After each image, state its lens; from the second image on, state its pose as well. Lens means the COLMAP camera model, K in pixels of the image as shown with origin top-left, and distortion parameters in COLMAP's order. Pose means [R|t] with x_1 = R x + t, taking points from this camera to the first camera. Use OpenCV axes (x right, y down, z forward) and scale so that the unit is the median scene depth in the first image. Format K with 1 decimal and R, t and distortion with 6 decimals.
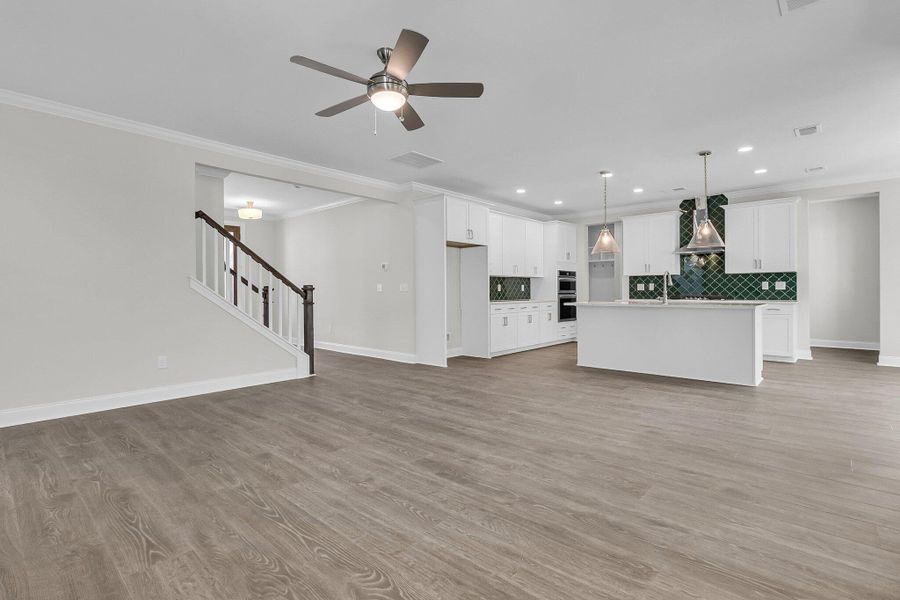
lens RADIAL K [[429.3, 0, 454.0], [0, 429.3, 288.8], [0, 0, 1]] dist [0.000776, 0.001284]
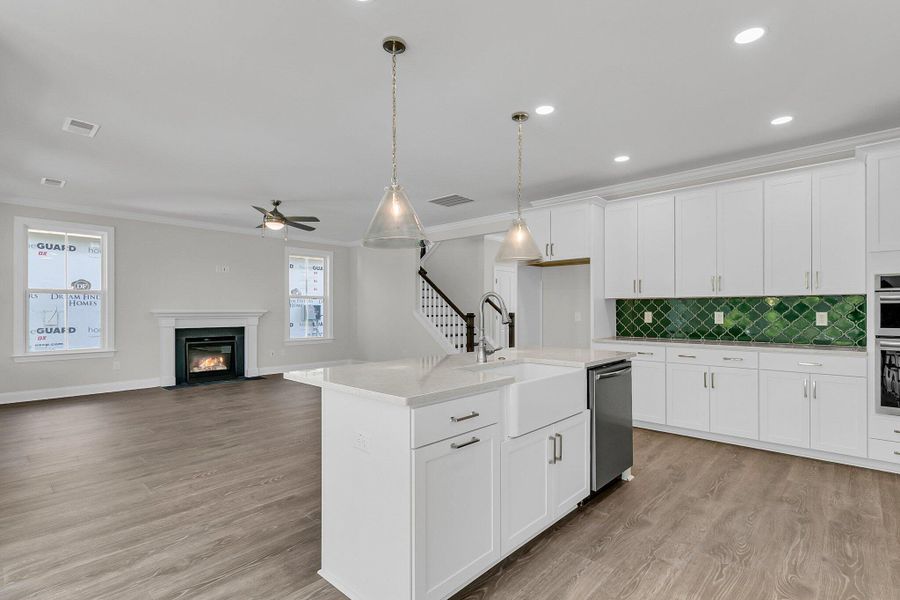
lens RADIAL K [[429.3, 0, 458.5], [0, 429.3, 304.8], [0, 0, 1]] dist [0.000776, 0.001284]
pose [[-0.009736, -0.006728, -0.999930, 0.794694], [0.005252, 0.999963, -0.006779, -0.020472], [0.999939, -0.005318, -0.009700, 0.809346]]
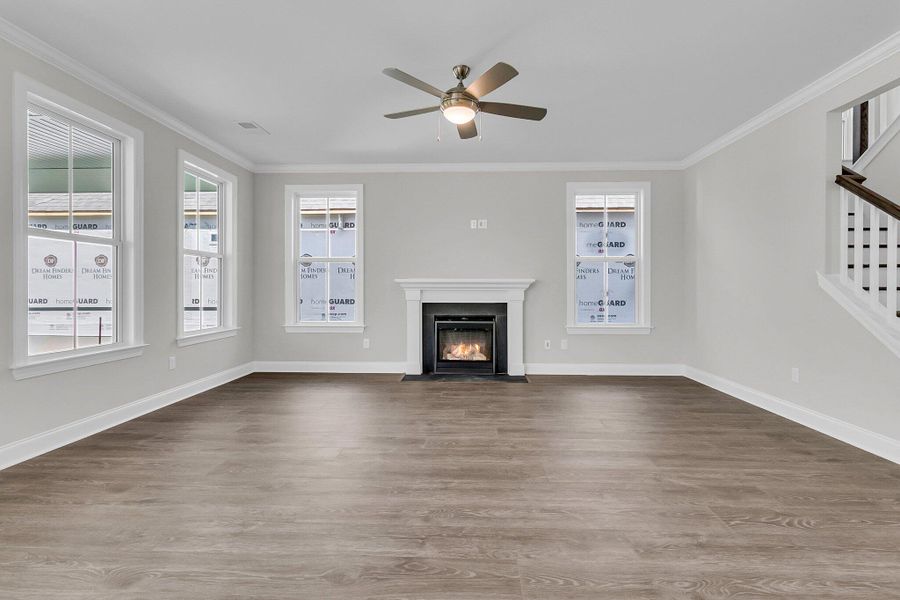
lens RADIAL K [[429.3, 0, 453.1], [0, 429.3, 287.3], [0, 0, 1]] dist [0.000776, 0.001284]
pose [[-0.772480, 0.002823, -0.635032, 0.234776], [0.005137, 0.999985, -0.001804, -0.001160], [0.635018, -0.004656, -0.772484, 0.786059]]
